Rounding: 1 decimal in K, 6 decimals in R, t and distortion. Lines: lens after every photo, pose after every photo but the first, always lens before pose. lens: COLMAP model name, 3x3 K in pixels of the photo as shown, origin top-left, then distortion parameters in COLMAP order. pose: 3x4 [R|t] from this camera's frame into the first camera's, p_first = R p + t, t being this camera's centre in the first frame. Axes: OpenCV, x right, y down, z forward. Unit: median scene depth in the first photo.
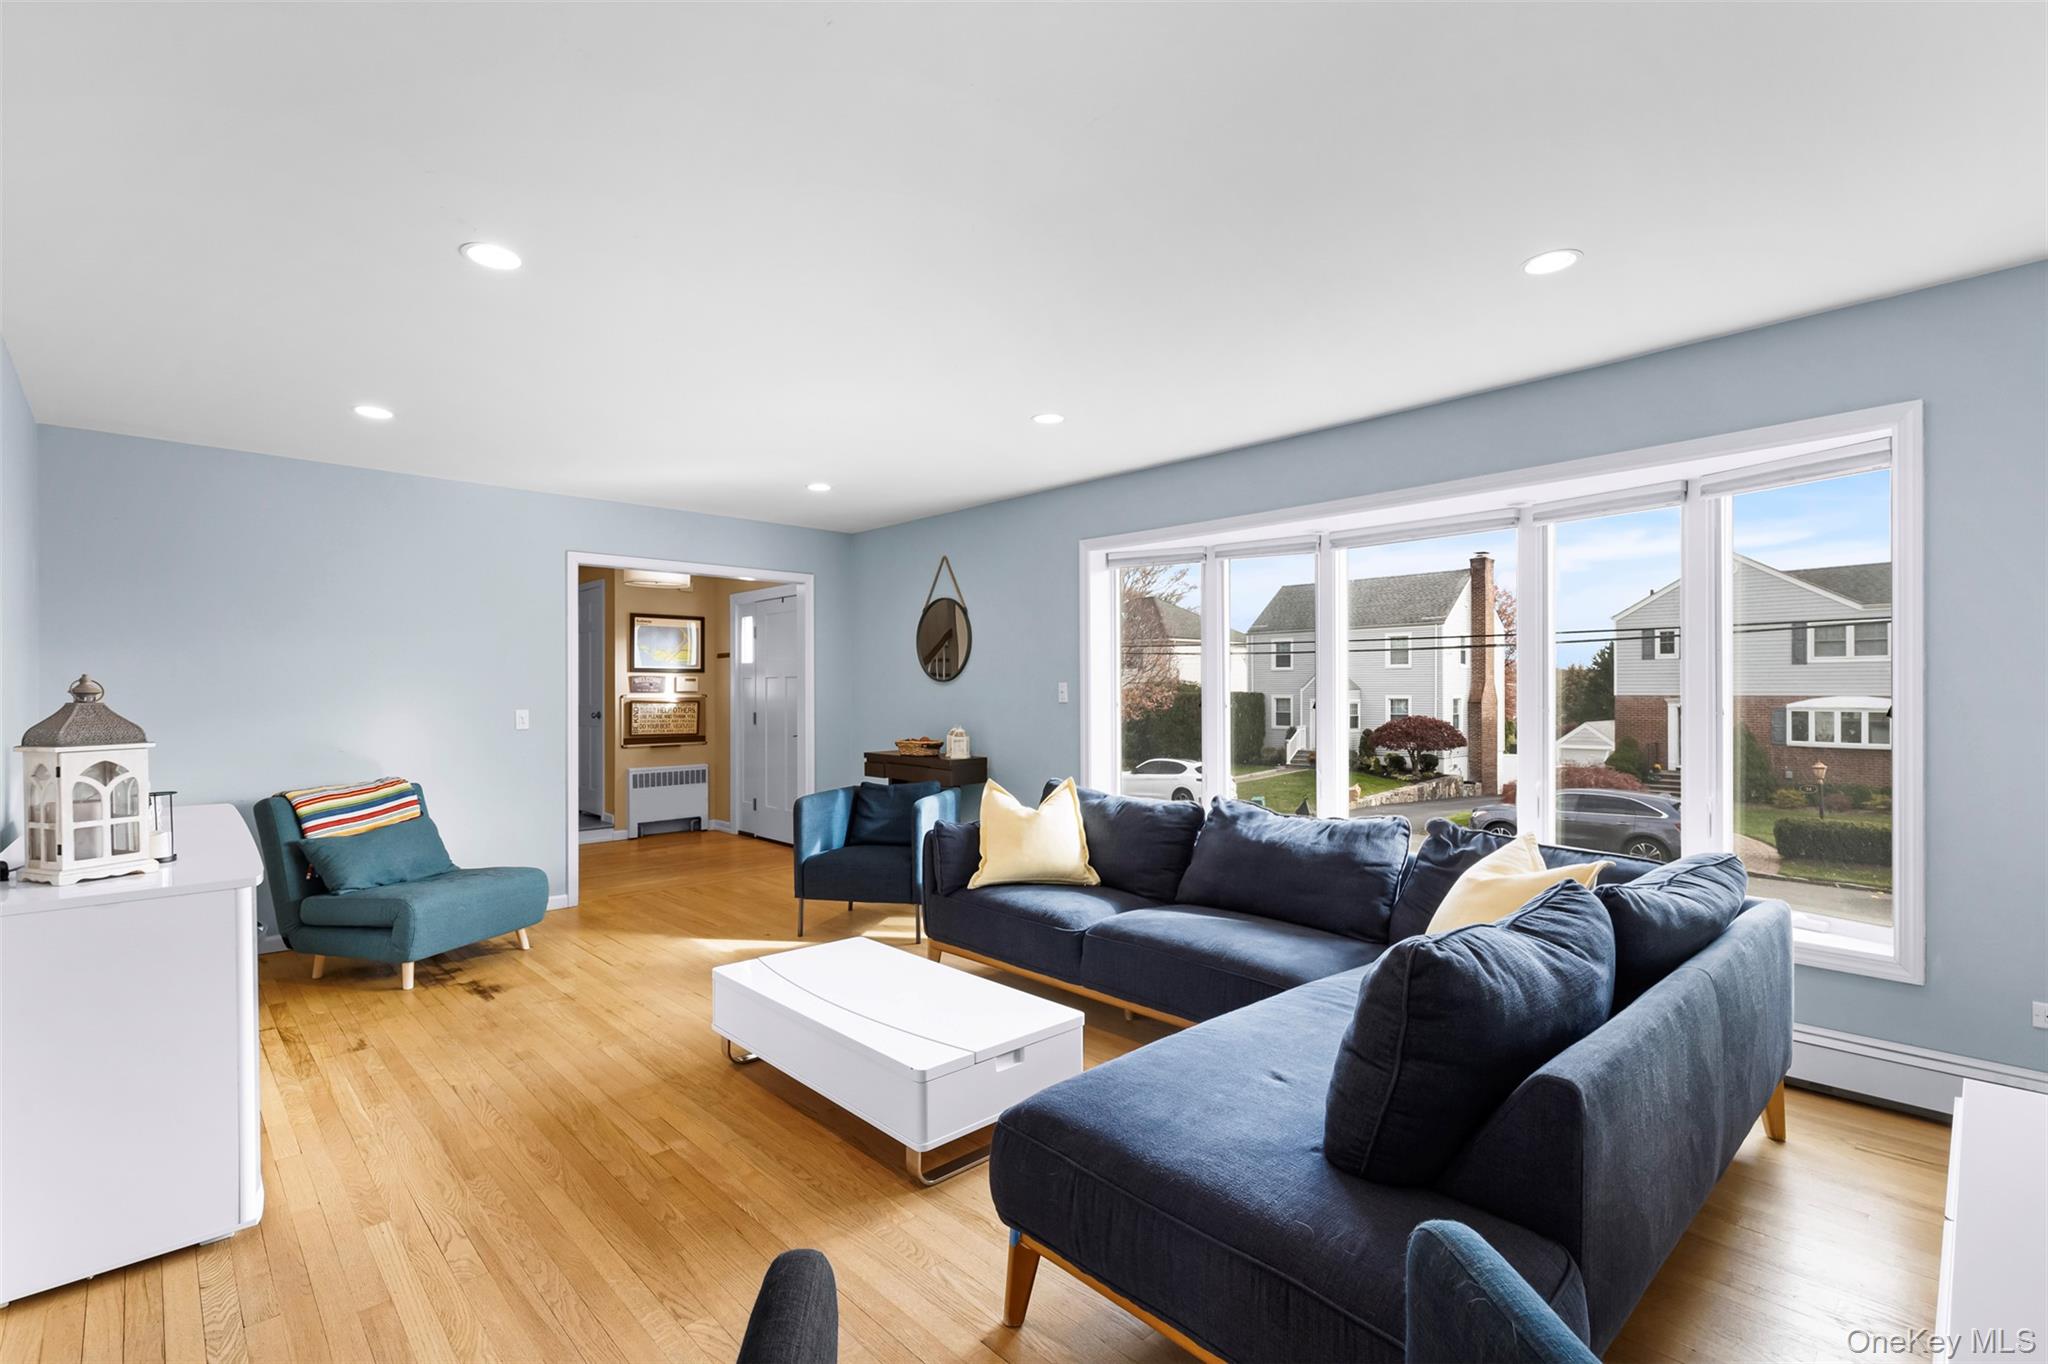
lens RADIAL K [[918.5, 0, 1026.4], [0, 918.5, 691.6], [0, 0, 1]] dist [0.013213, 0.000306]
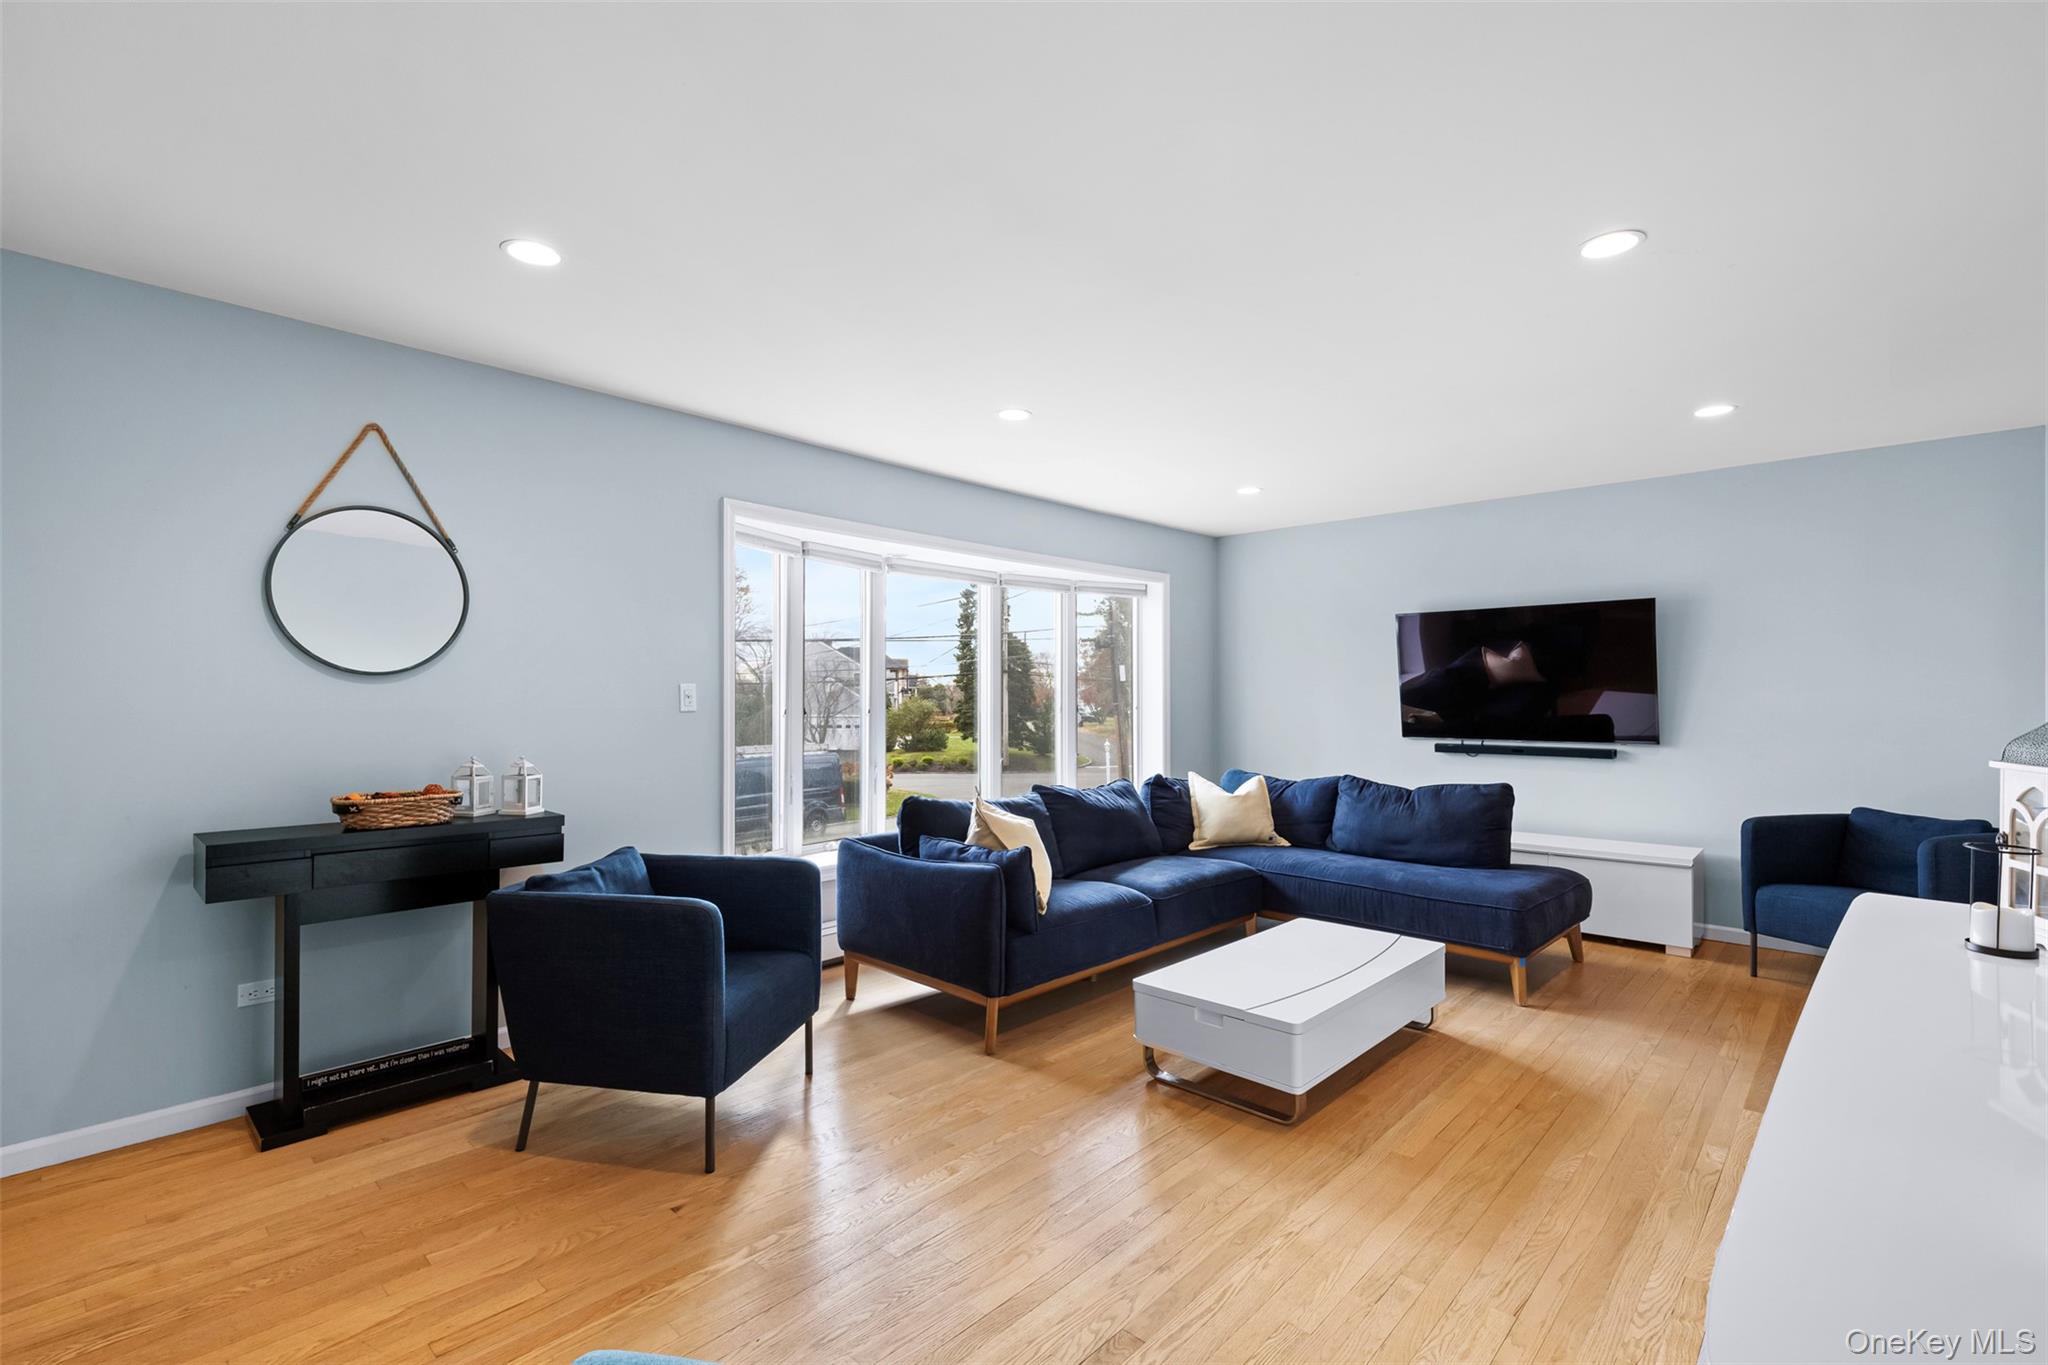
lens RADIAL K [[918.5, 0, 1026.4], [0, 918.5, 692.1], [0, 0, 1]] dist [0.013213, 0.000306]
pose [[-0.054876, 0.003379, 0.998487, -0.577736], [-0.004052, 0.999985, -0.003606, -0.000679], [-0.998485, -0.004244, -0.054861, 0.638349]]
